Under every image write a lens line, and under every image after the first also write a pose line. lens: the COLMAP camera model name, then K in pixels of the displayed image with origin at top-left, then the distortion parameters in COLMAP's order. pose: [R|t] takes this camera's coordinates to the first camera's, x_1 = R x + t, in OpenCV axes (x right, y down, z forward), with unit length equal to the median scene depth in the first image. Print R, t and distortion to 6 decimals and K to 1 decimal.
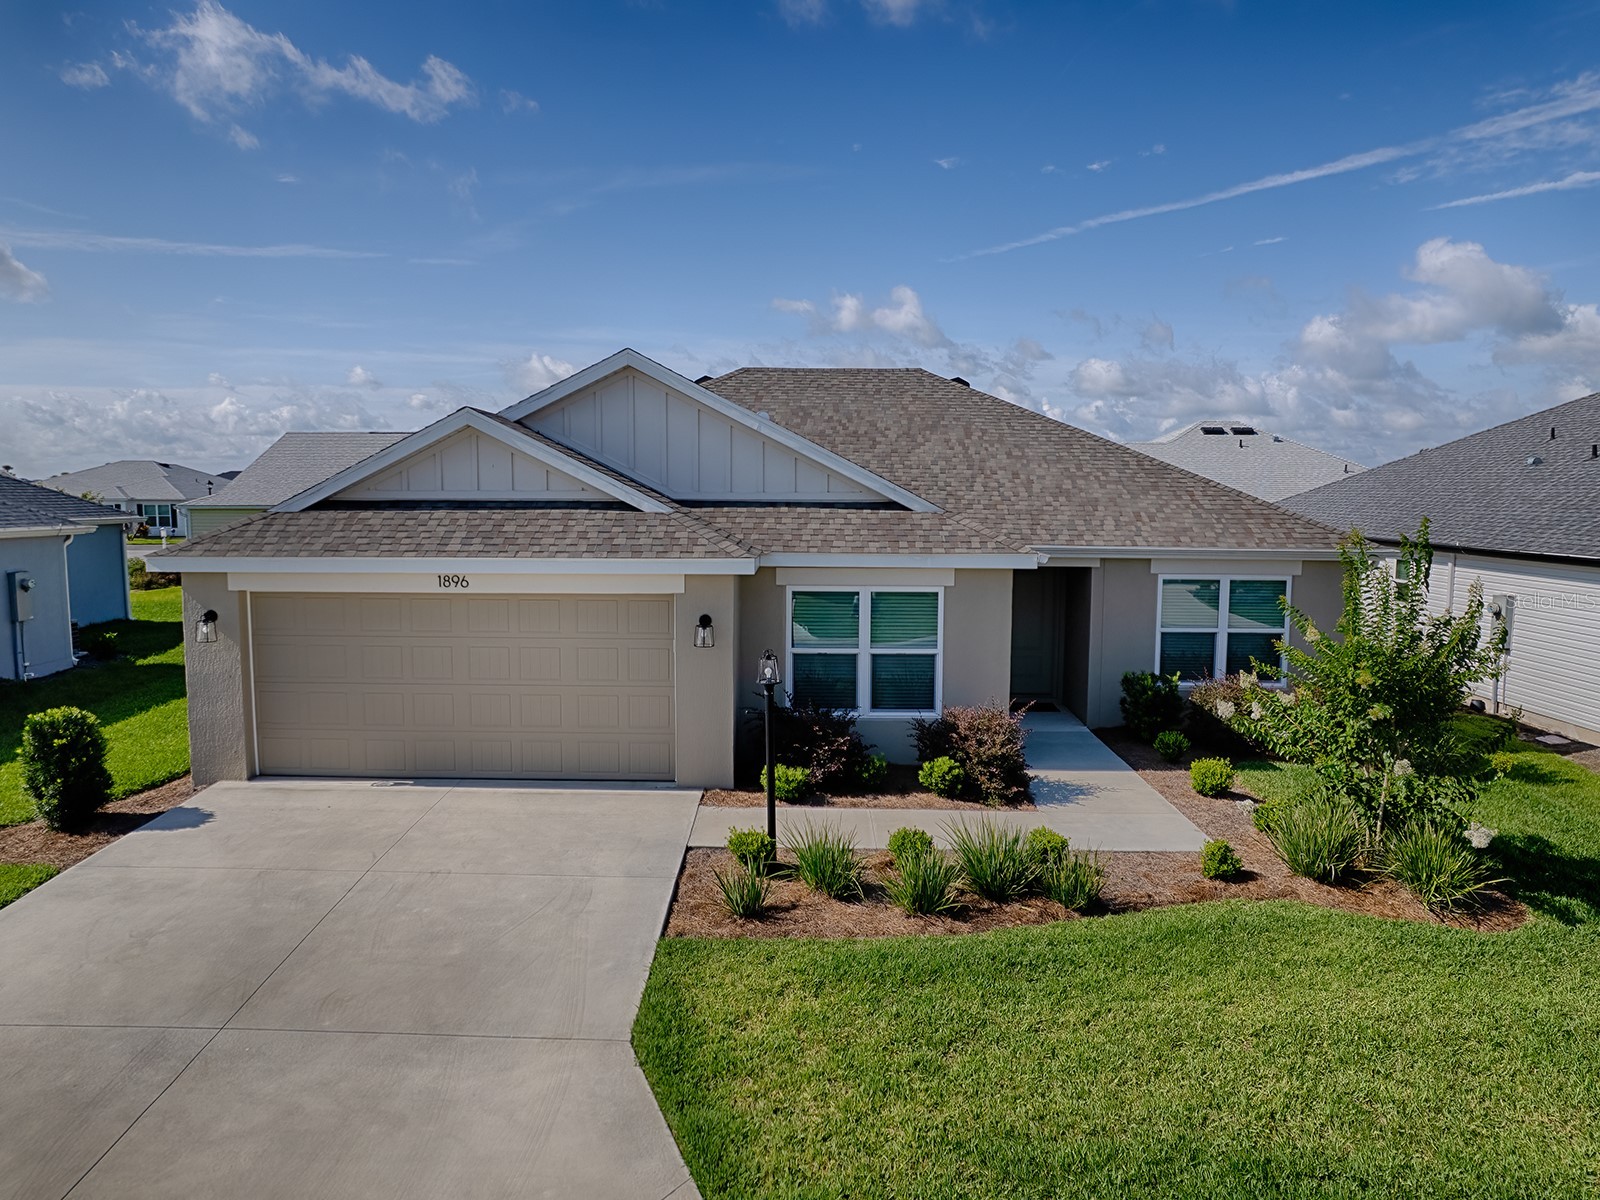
lens RADIAL K [[1149.1, 0, 806.3], [0, 1149.1, 622.6], [0, 0, 1]] dist [-0.080865, 0.075117]
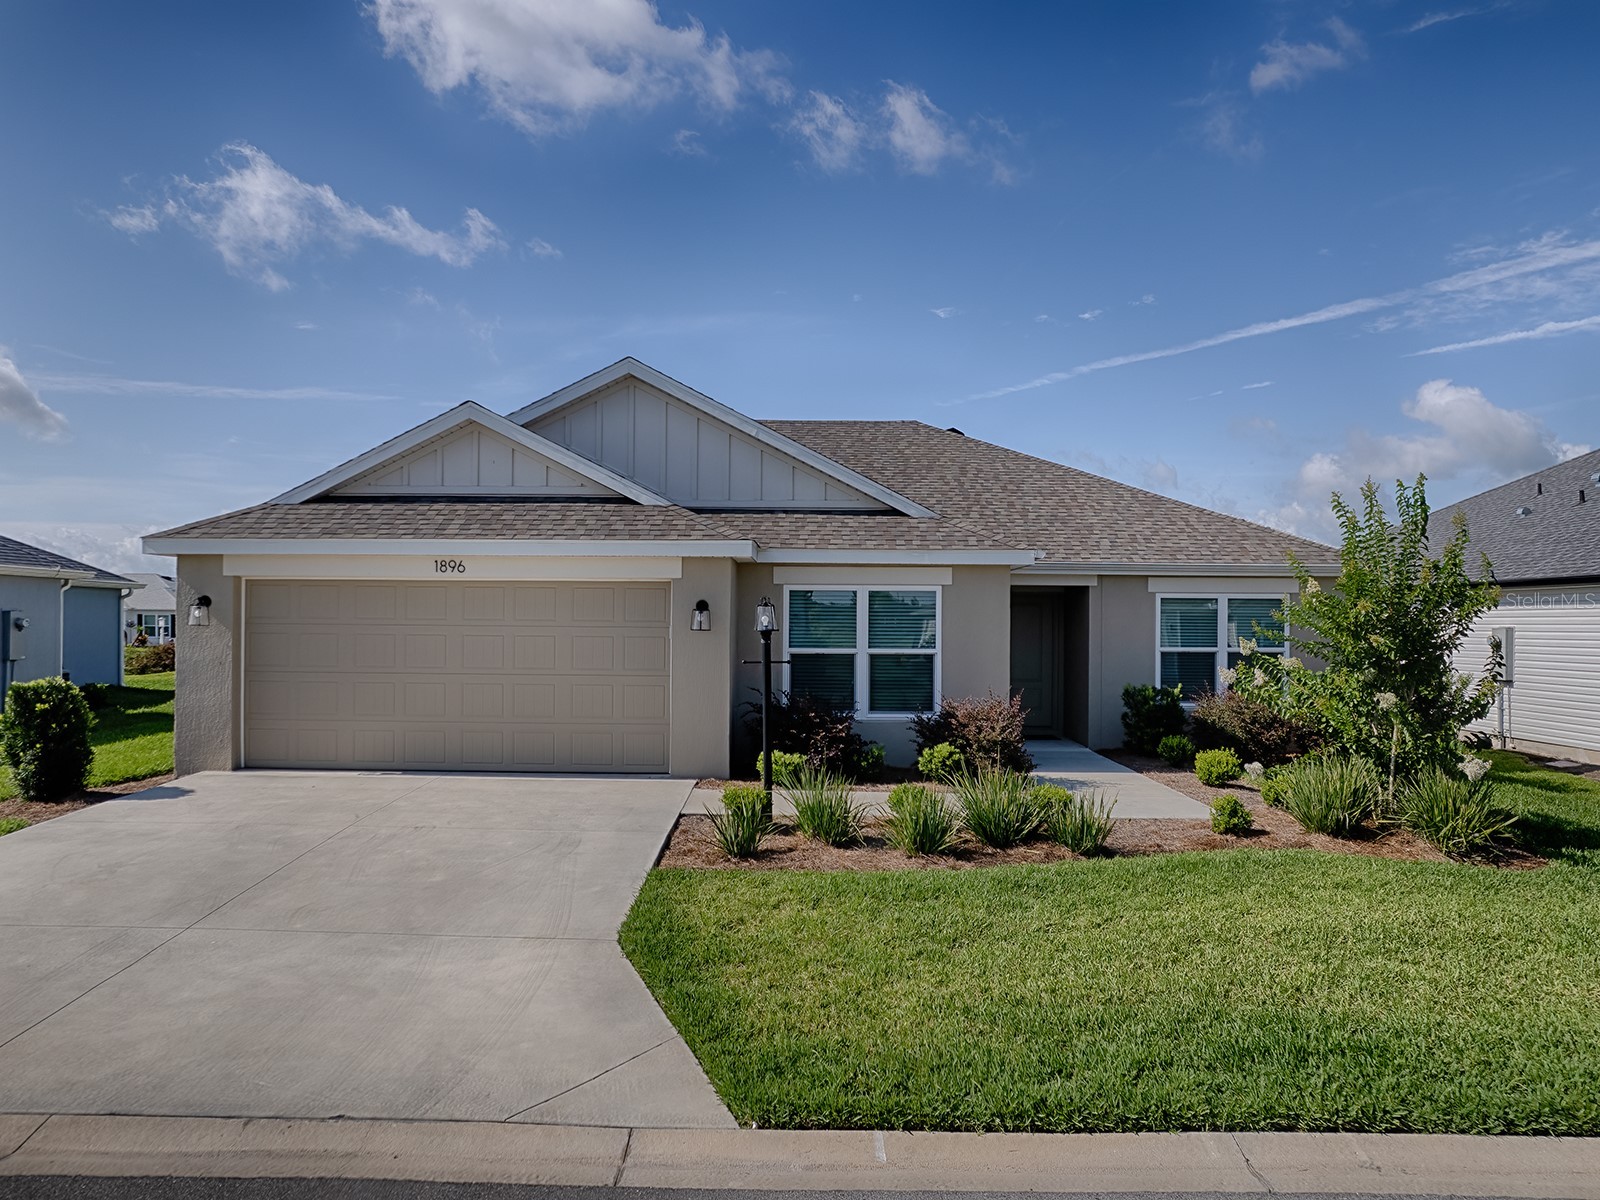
lens RADIAL K [[1149.1, 0, 806.3], [0, 1149.1, 622.6], [0, 0, 1]] dist [-0.080865, 0.075117]
pose [[0.999997, 0.001179, 0.002194, 0.000180], [-0.000907, 0.992767, -0.120054, 0.146306], [-0.002320, 0.120052, 0.992765, 0.016194]]
